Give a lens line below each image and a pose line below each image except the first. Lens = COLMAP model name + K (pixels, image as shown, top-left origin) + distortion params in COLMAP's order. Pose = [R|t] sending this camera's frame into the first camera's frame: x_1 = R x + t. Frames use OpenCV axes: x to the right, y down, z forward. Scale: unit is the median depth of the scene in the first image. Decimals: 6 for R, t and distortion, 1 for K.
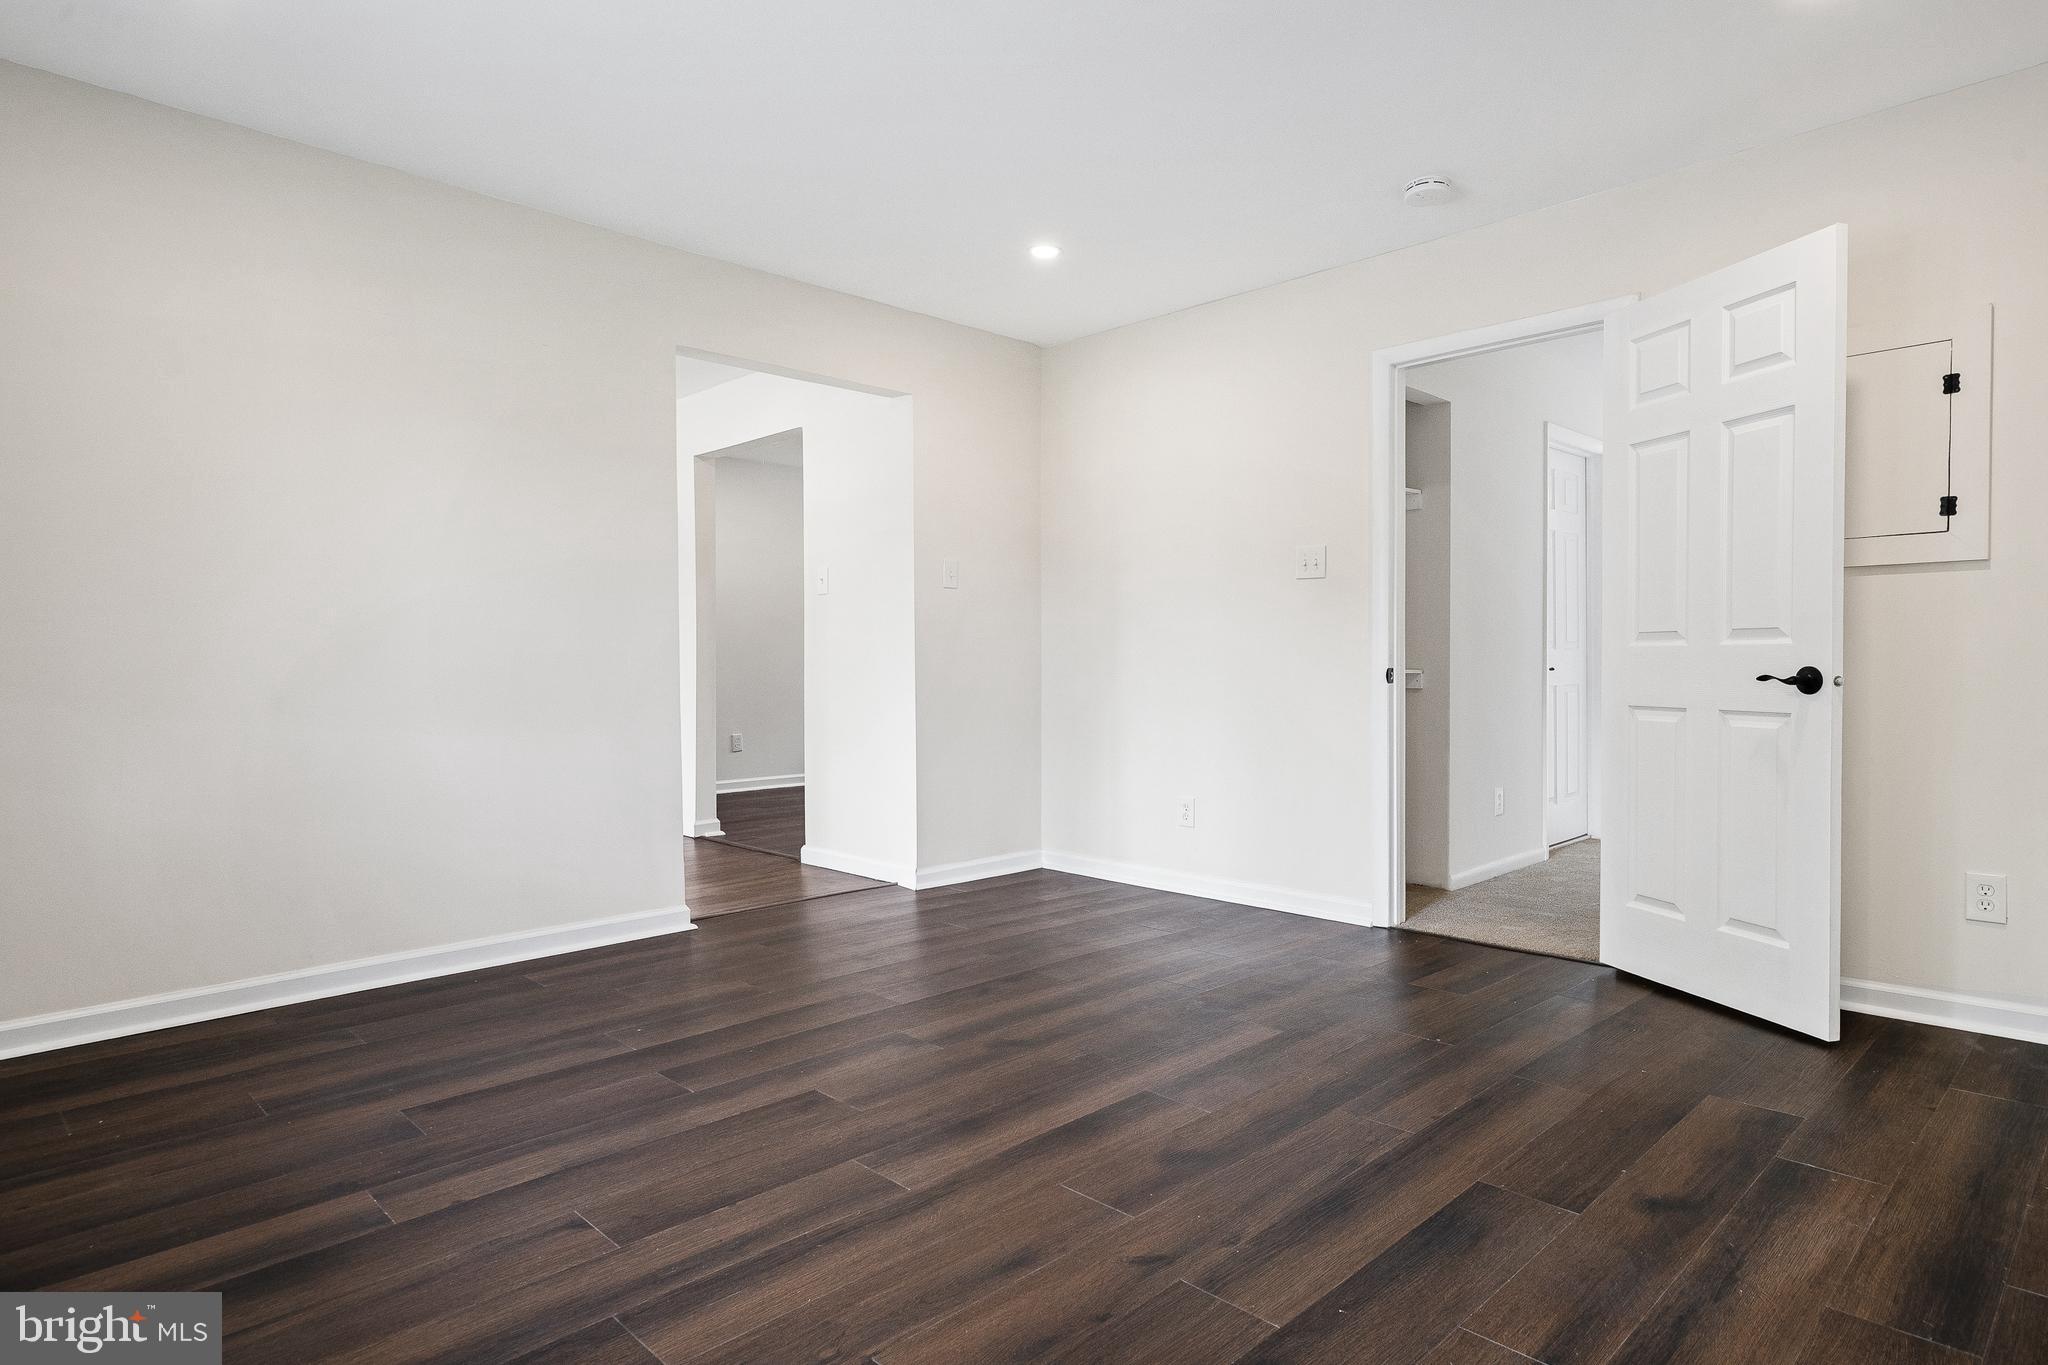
lens RADIAL K [[1134.4, 0, 1024.1], [0, 1134.4, 670.0], [0, 0, 1]] dist [0.006684, 0.005323]
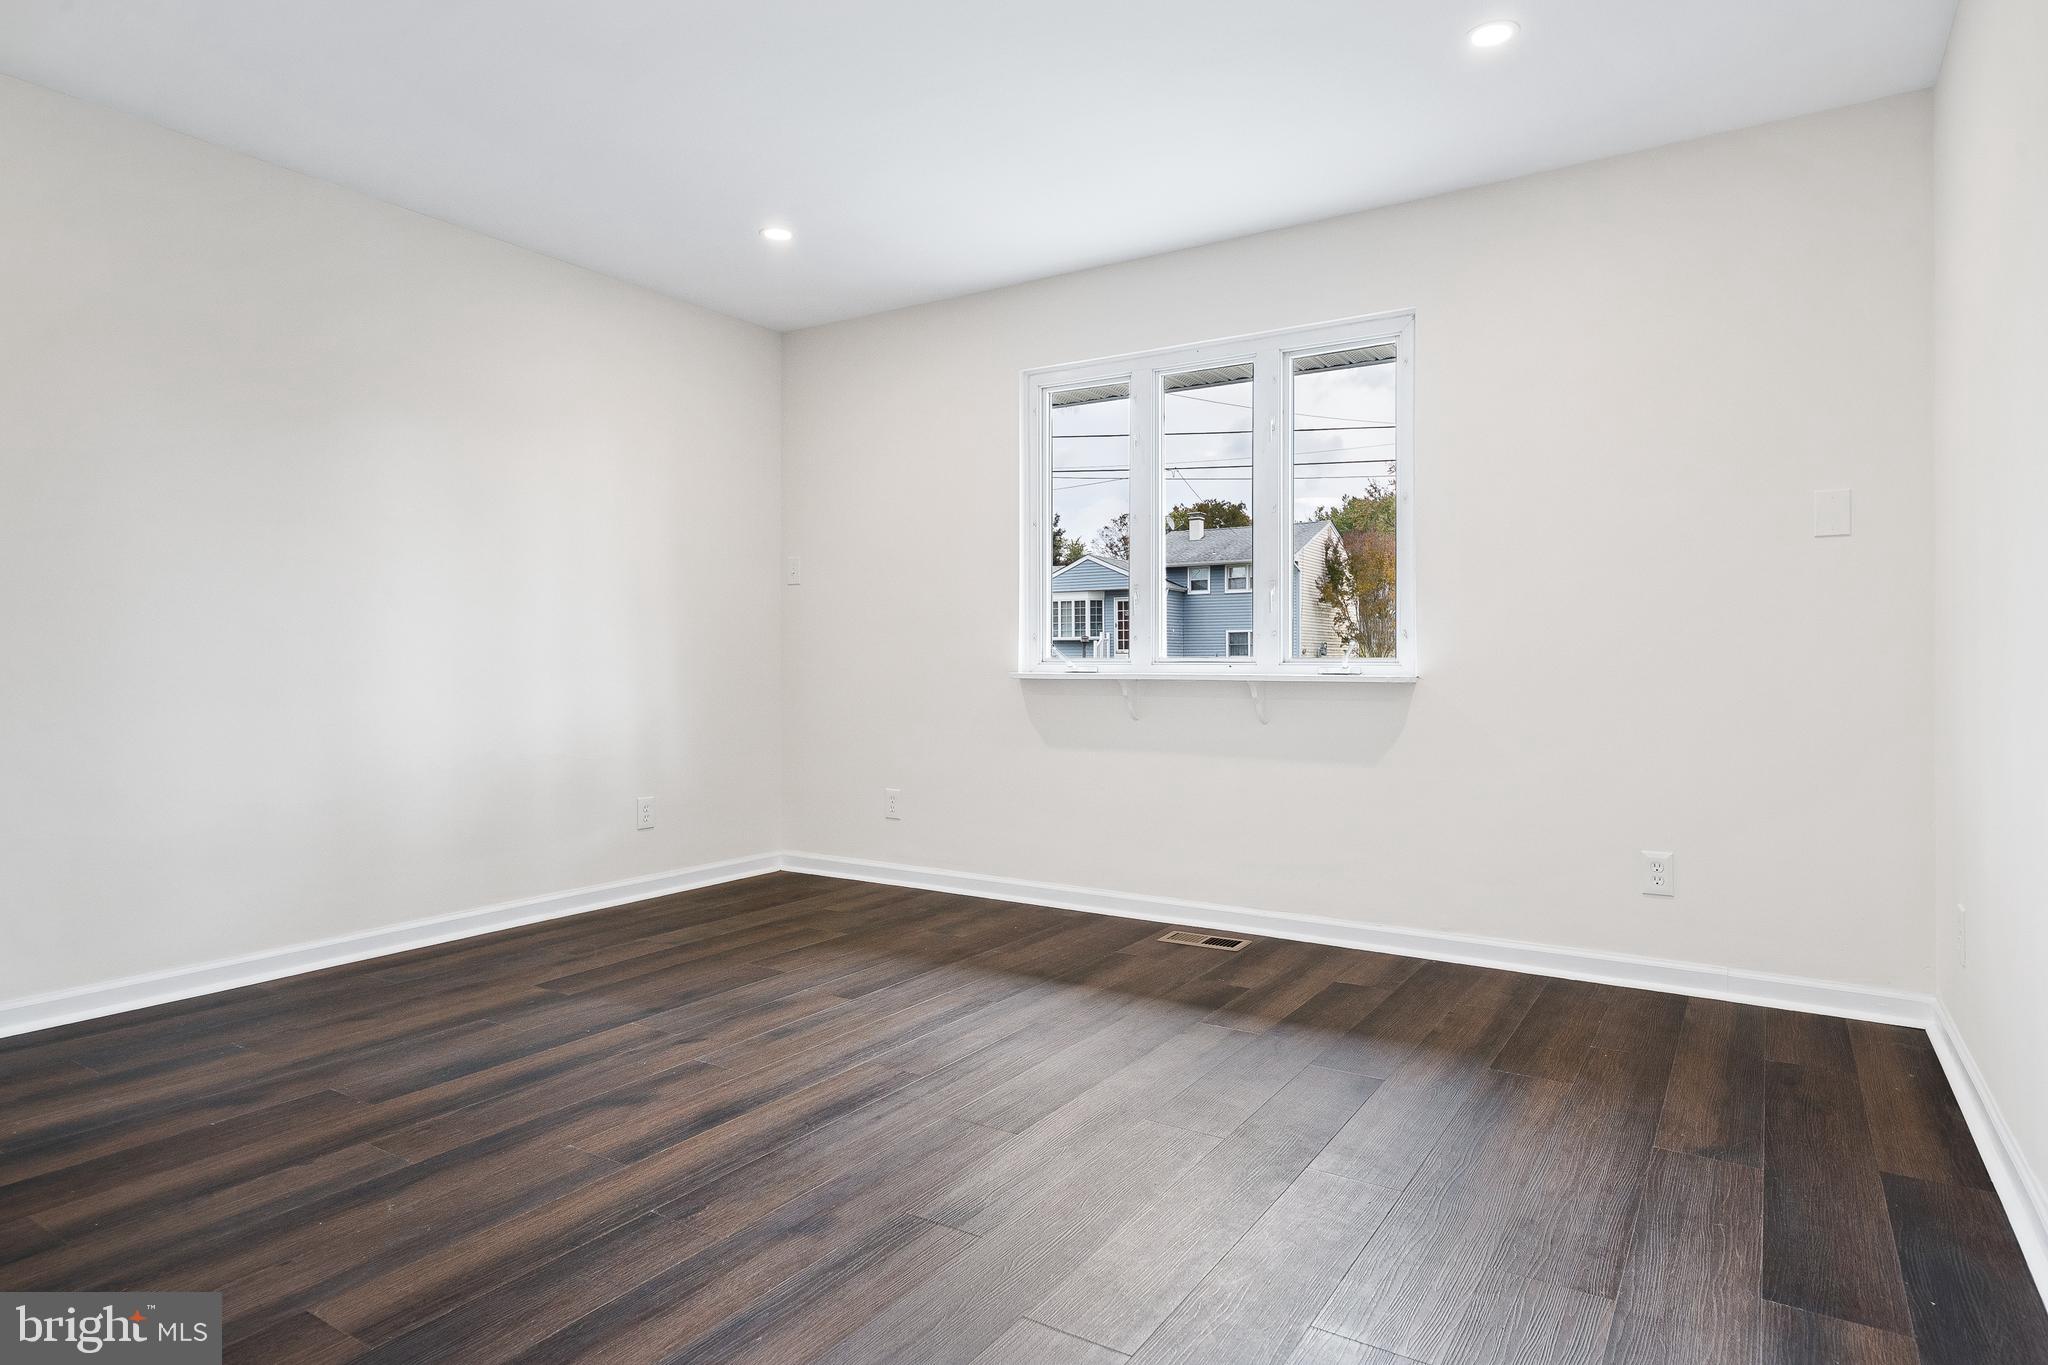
lens RADIAL K [[1134.4, 0, 1025.4], [0, 1134.4, 663.8], [0, 0, 1]] dist [0.006684, 0.005323]
pose [[-0.973487, 0.004399, -0.228701, 0.013039], [0.002099, 0.999945, 0.010301, -0.008228], [0.228734, 0.009548, -0.973442, 1.697394]]
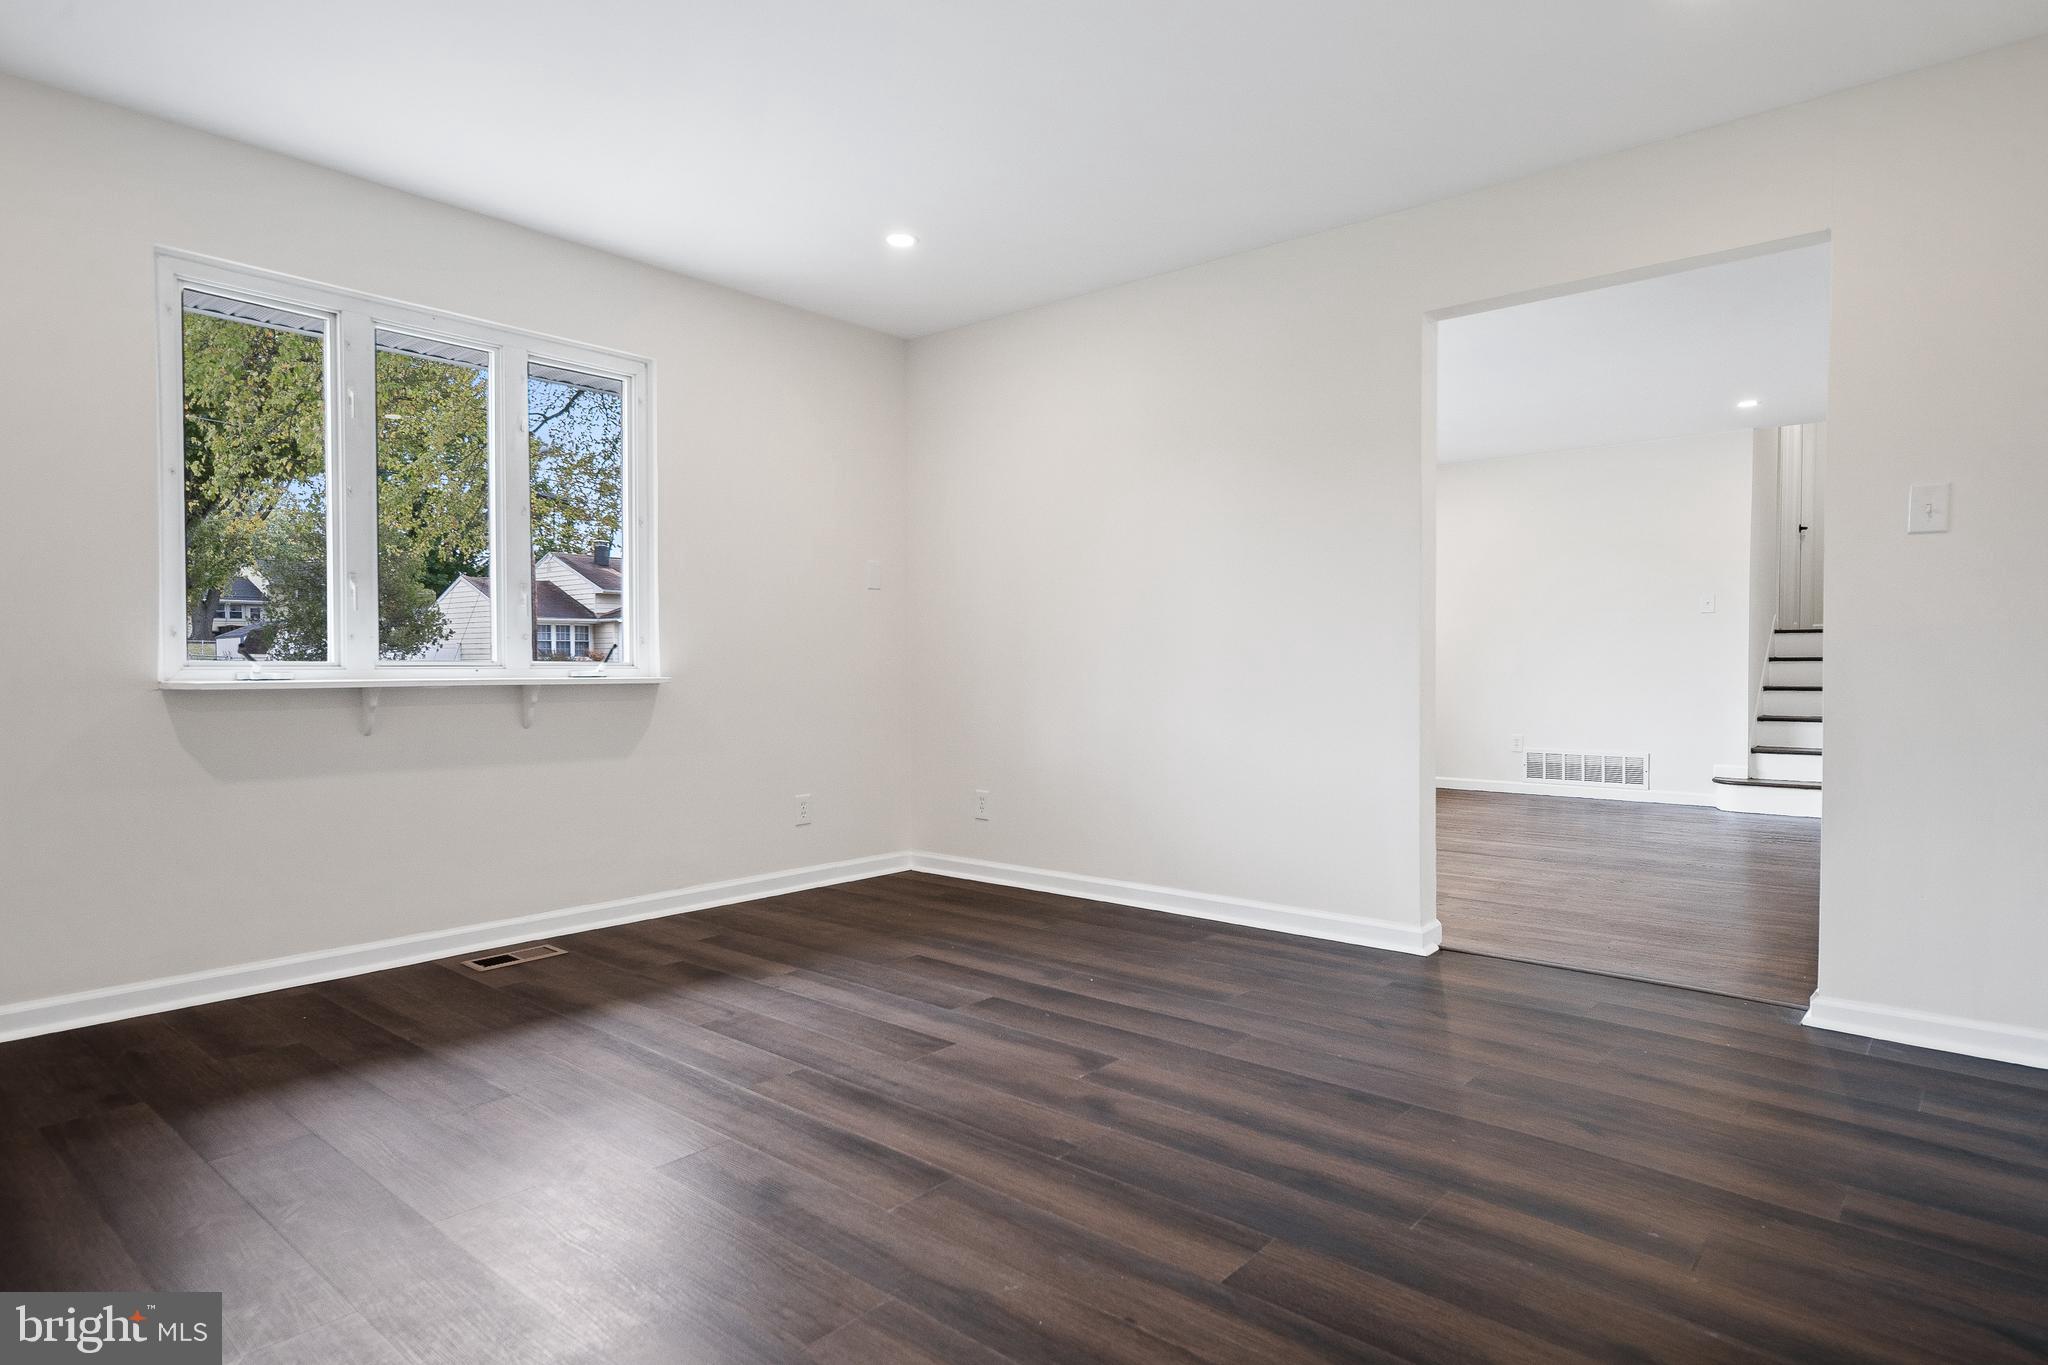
lens RADIAL K [[1134.4, 0, 1016.9], [0, 1134.4, 684.6], [0, 0, 1]] dist [0.006684, 0.005323]
pose [[0.083661, 0.024847, -0.996184, 0.844495], [-0.008113, 0.999673, 0.024252, -0.010936], [0.996461, 0.006053, 0.083835, 0.875894]]
